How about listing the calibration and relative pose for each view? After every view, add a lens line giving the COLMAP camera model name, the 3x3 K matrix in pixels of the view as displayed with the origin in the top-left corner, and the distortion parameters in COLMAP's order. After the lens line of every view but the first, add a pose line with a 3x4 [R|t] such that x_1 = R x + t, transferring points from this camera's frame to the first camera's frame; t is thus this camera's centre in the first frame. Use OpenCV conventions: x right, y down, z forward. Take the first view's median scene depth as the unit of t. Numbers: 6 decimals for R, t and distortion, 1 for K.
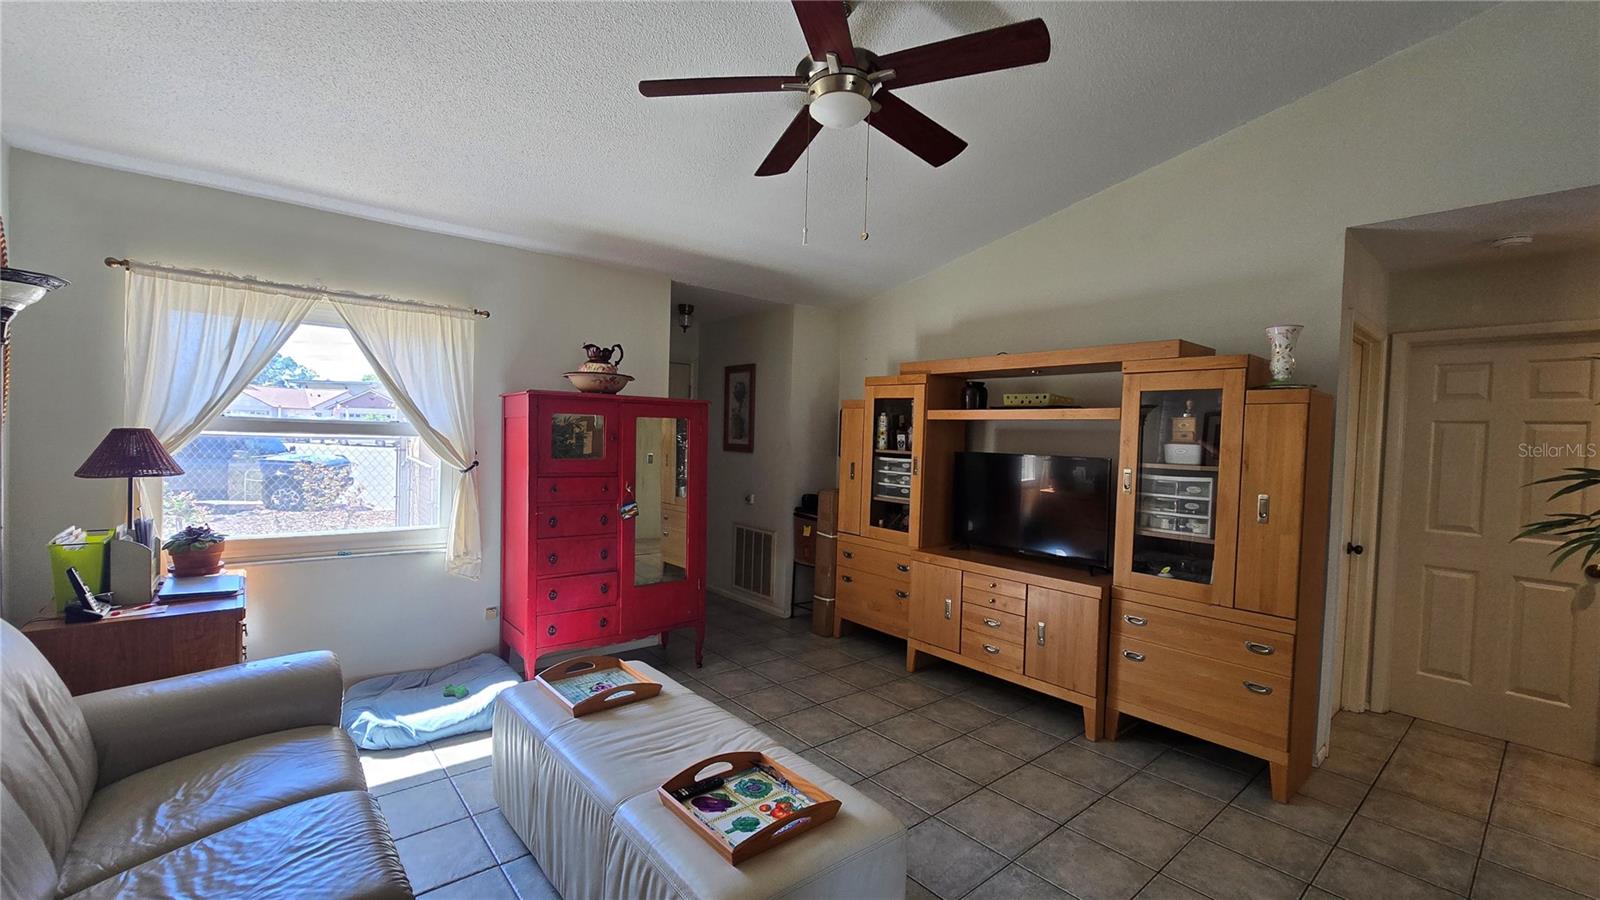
lens RADIAL K [[659.6, 0, 796.5], [0, 659.6, 455.8], [0, 0, 1]] dist [-0.002545, -0.000504]
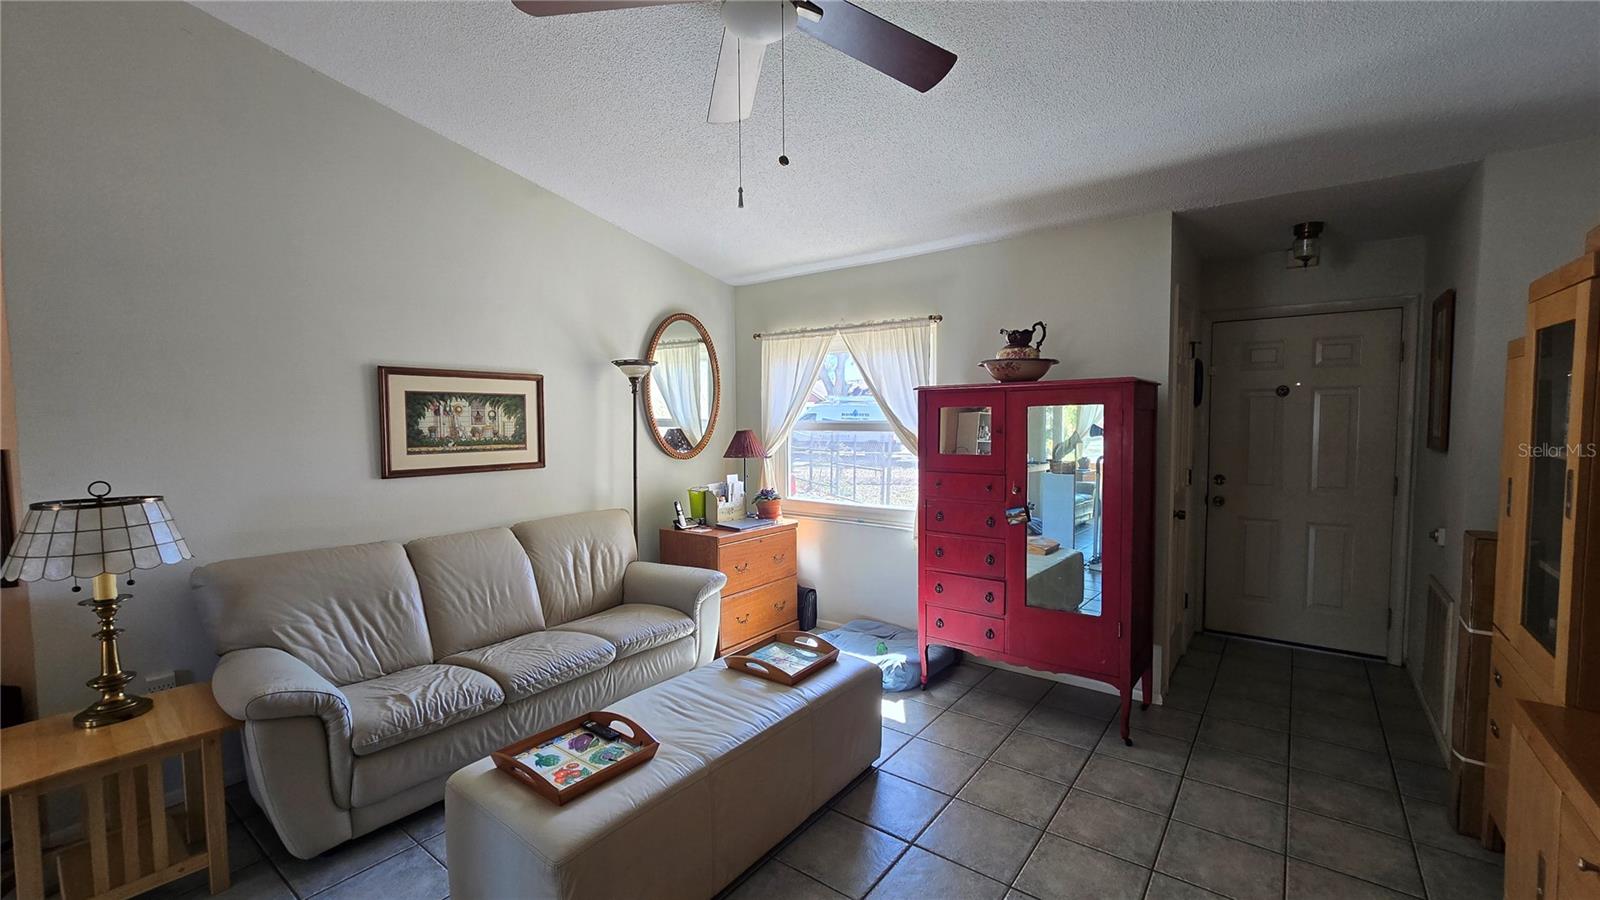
lens RADIAL K [[659.6, 0, 798.9], [0, 659.6, 453.6], [0, 0, 1]] dist [-0.002545, -0.000504]
pose [[0.210904, 0.023647, -0.977221, 0.558754], [-0.013485, 0.999683, 0.021280, -0.013459], [0.977414, 0.008690, 0.211156, 0.566857]]
